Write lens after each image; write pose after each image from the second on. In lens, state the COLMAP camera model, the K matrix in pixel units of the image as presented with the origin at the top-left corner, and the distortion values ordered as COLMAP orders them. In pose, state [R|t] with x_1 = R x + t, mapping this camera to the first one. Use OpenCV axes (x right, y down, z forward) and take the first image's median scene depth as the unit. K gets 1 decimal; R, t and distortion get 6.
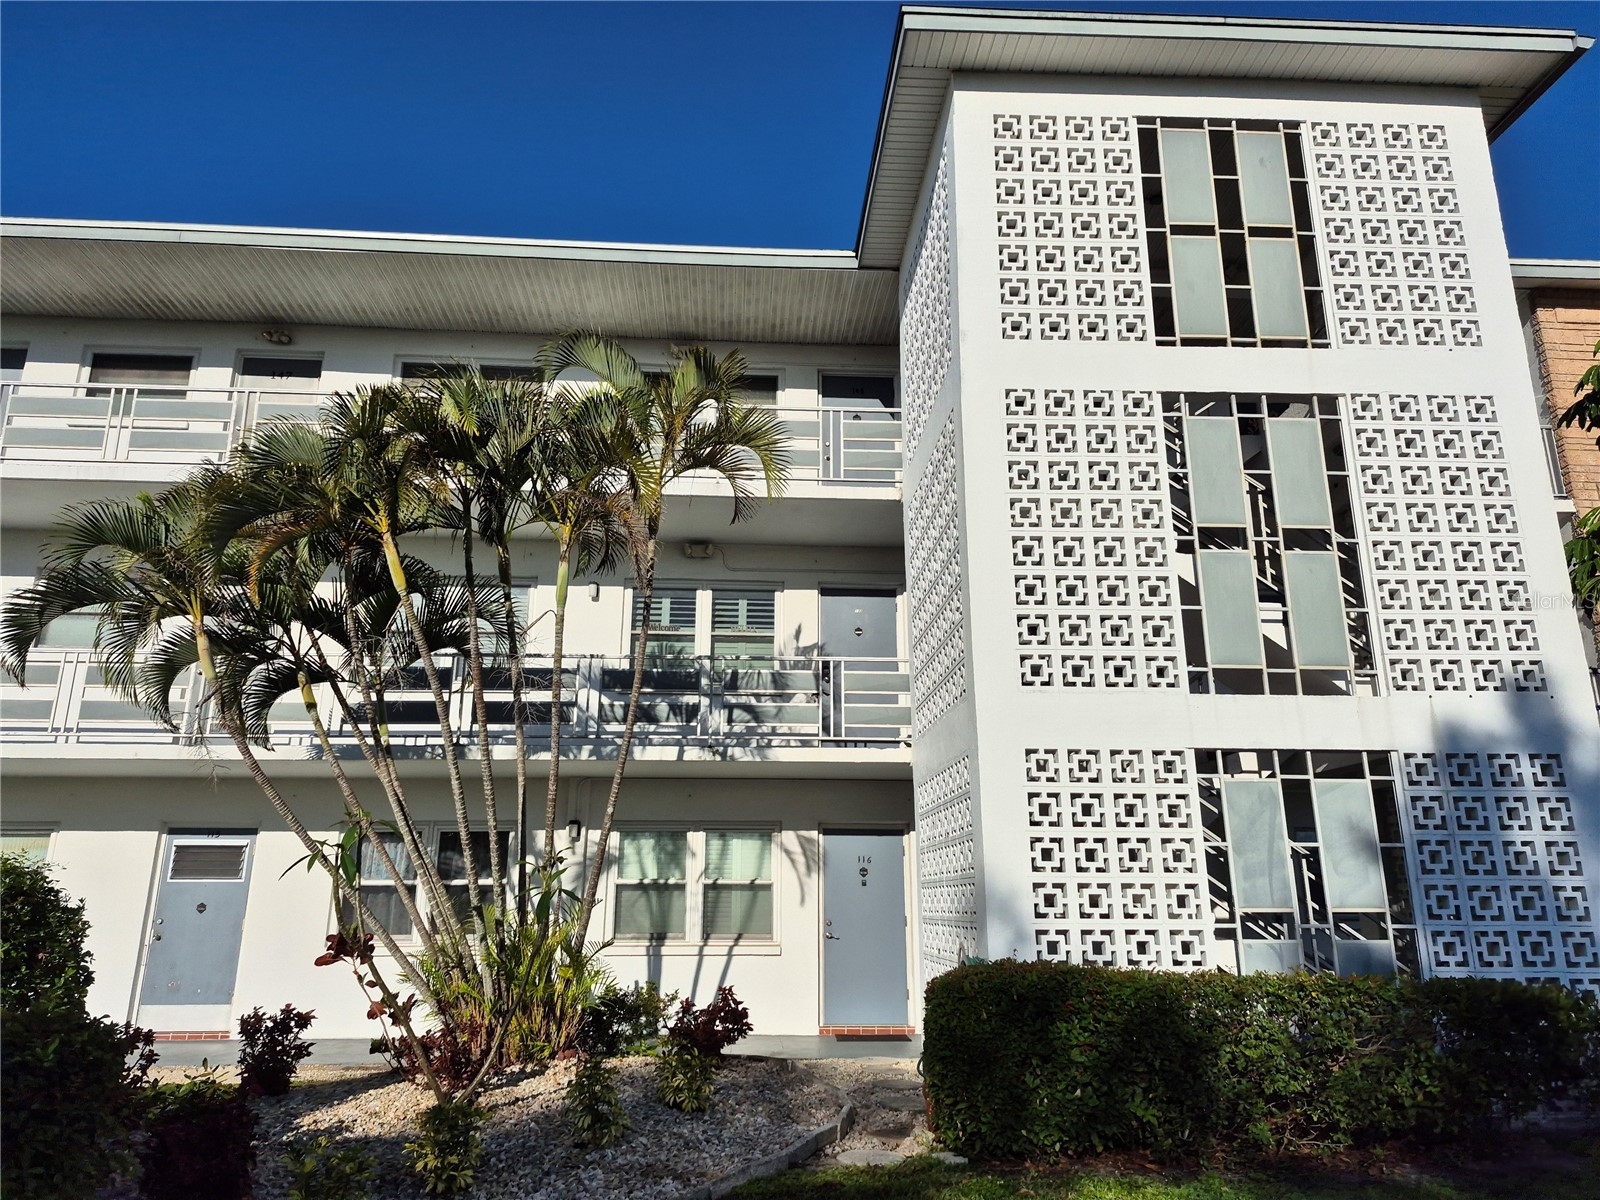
lens RADIAL K [[1215.5, 0, 784.3], [0, 1215.5, 569.2], [0, 0, 1]] dist [0.109489, -0.158733]
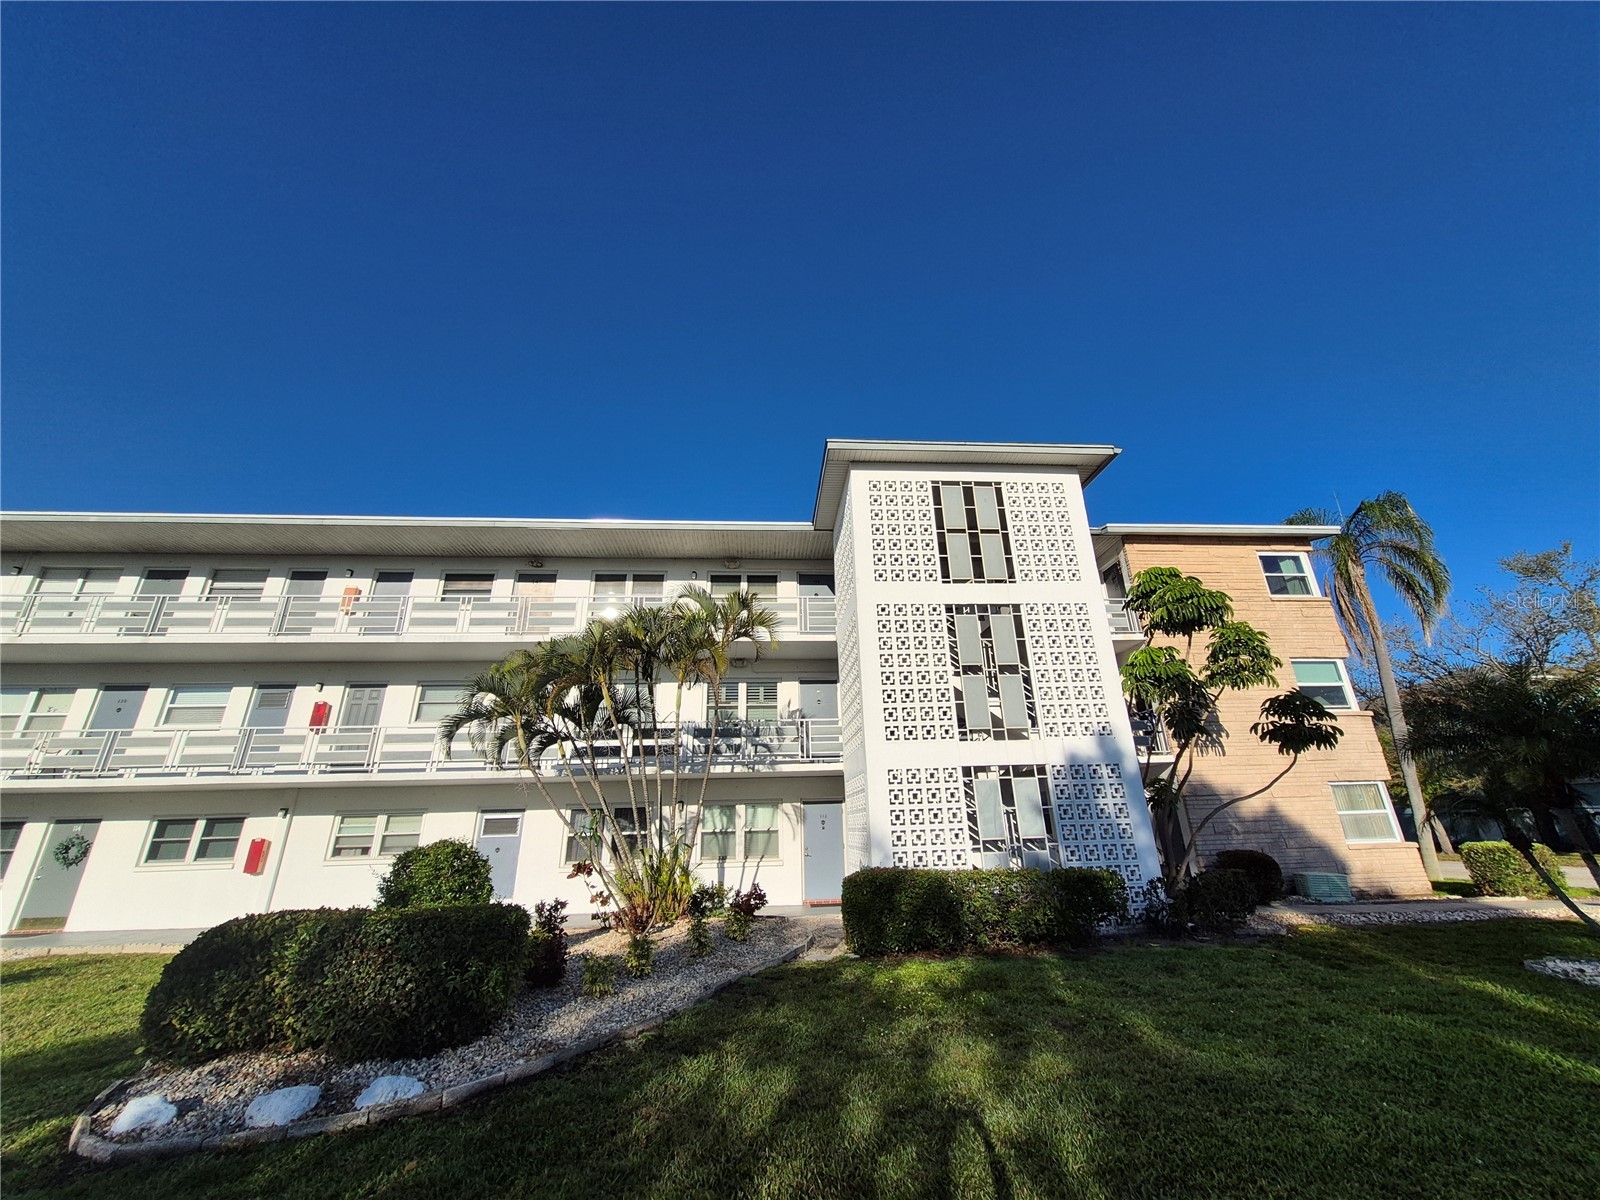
lens RADIAL K [[631.7, 0, 810.2], [0, 631.7, 595.0], [0, 0, 1]] dist [0.003486, -0.000570]
pose [[0.998940, -0.017183, 0.042703, 0.009050], [0.021140, 0.995348, -0.093993, -0.056922], [-0.040889, 0.094796, 0.994657, -0.155576]]
